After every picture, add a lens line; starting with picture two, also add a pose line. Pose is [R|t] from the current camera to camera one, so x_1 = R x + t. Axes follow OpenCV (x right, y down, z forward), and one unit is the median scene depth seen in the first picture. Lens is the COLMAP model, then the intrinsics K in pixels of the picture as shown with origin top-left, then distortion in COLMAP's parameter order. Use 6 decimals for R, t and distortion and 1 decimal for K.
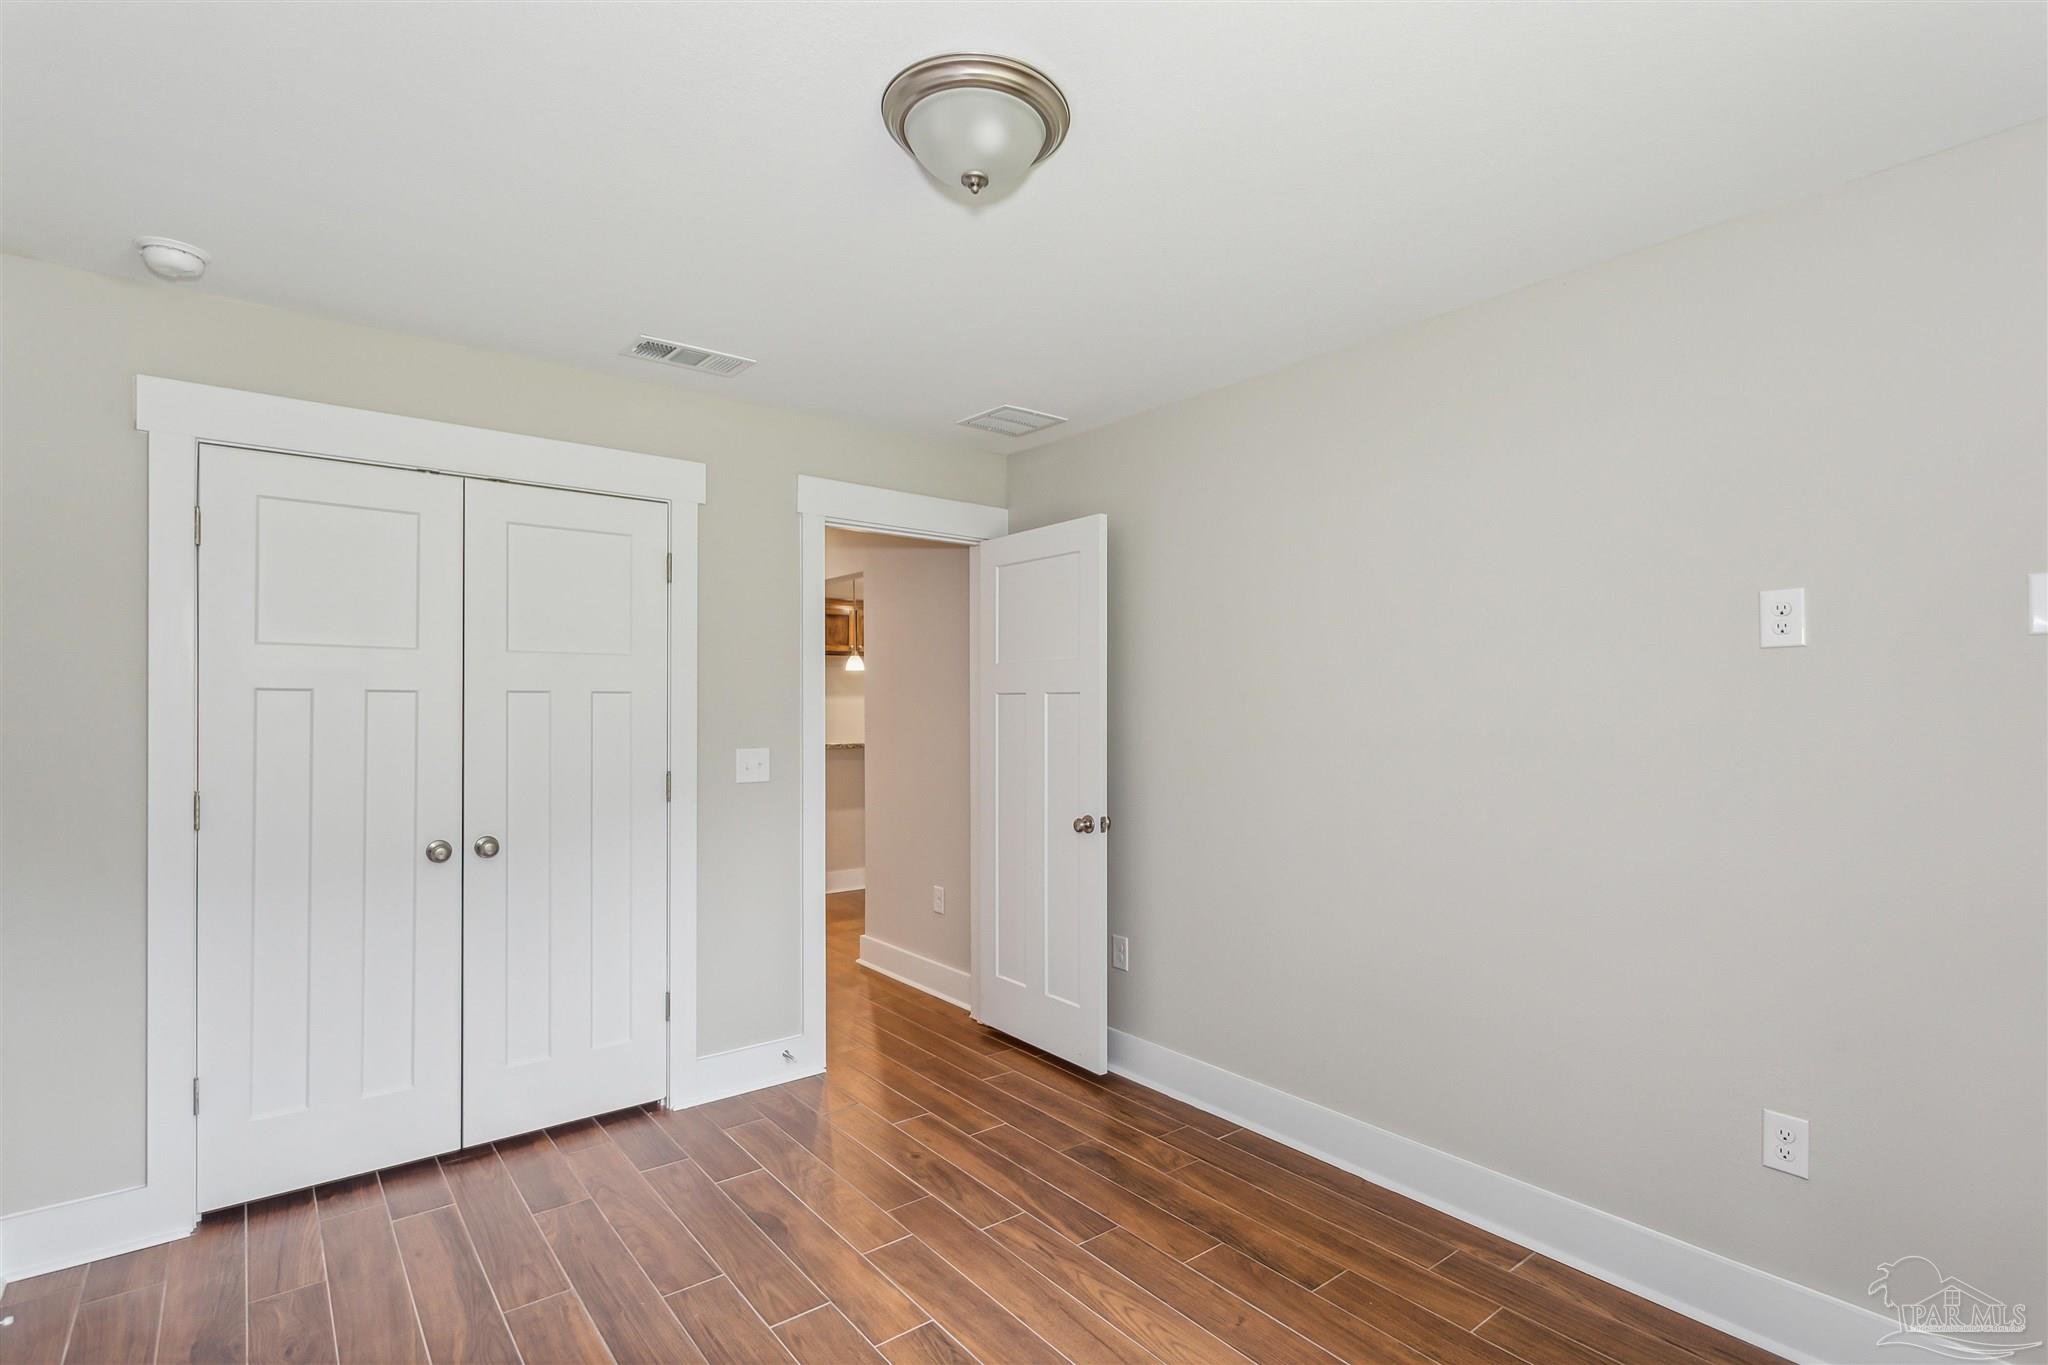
lens RADIAL K [[974.0, 0, 1021.2], [0, 974.0, 702.4], [0, 0, 1]] dist [0.001082, 0.000186]
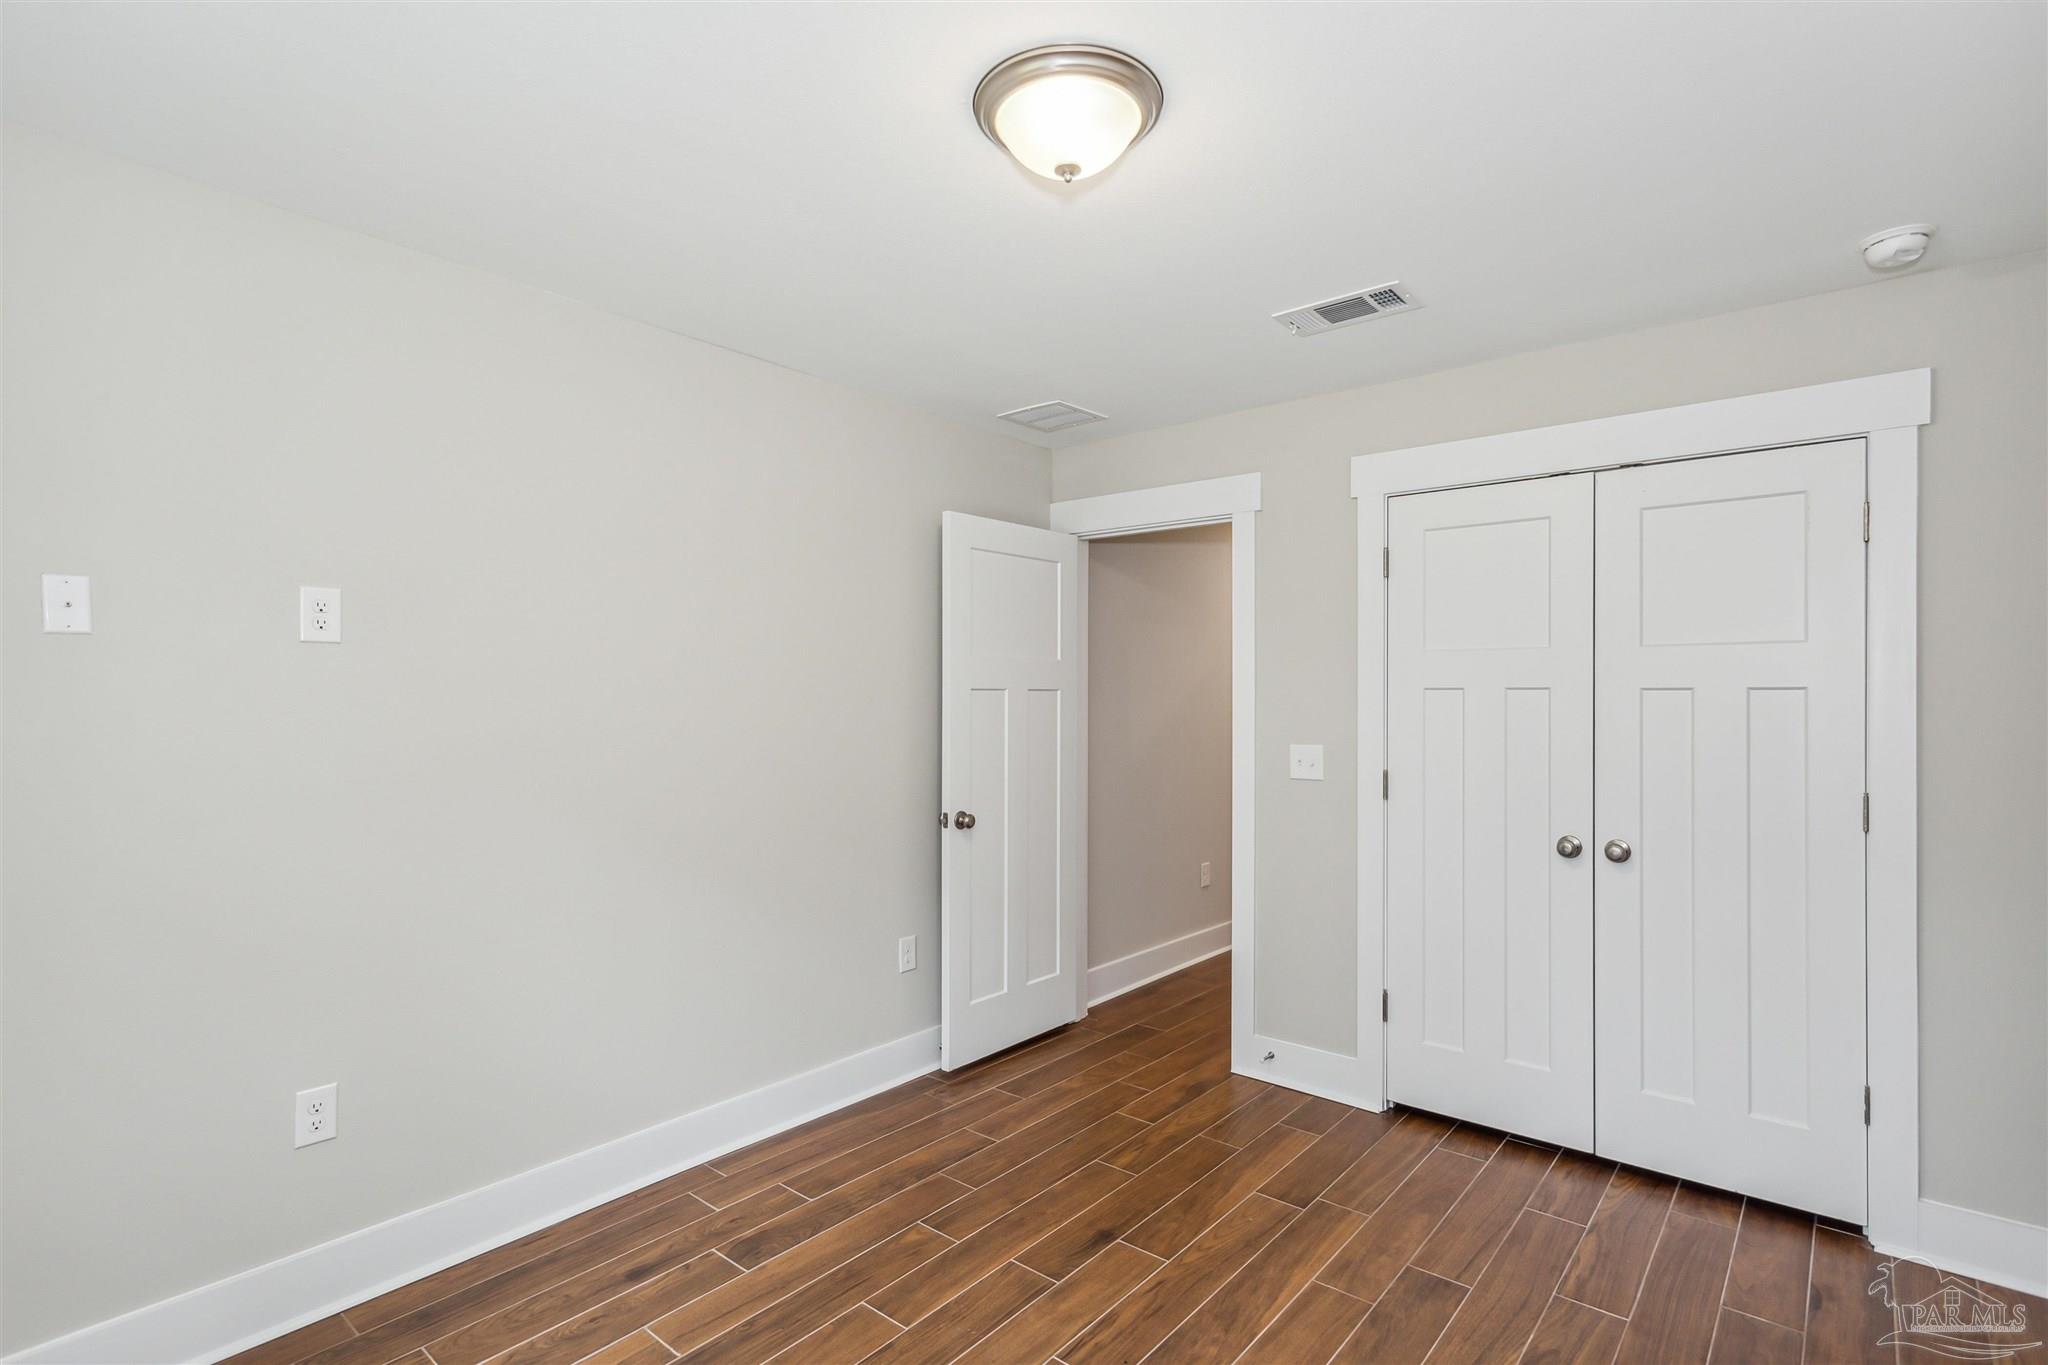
lens RADIAL K [[994.1, 0, 1017.1], [0, 994.1, 681.7], [0, 0, 1]] dist [0.000804, 0.000209]
pose [[0.192834, -0.014915, -0.981118, 0.310826], [-0.004595, 0.999860, -0.016103, 0.000771], [0.981221, 0.007613, 0.192738, 0.240940]]
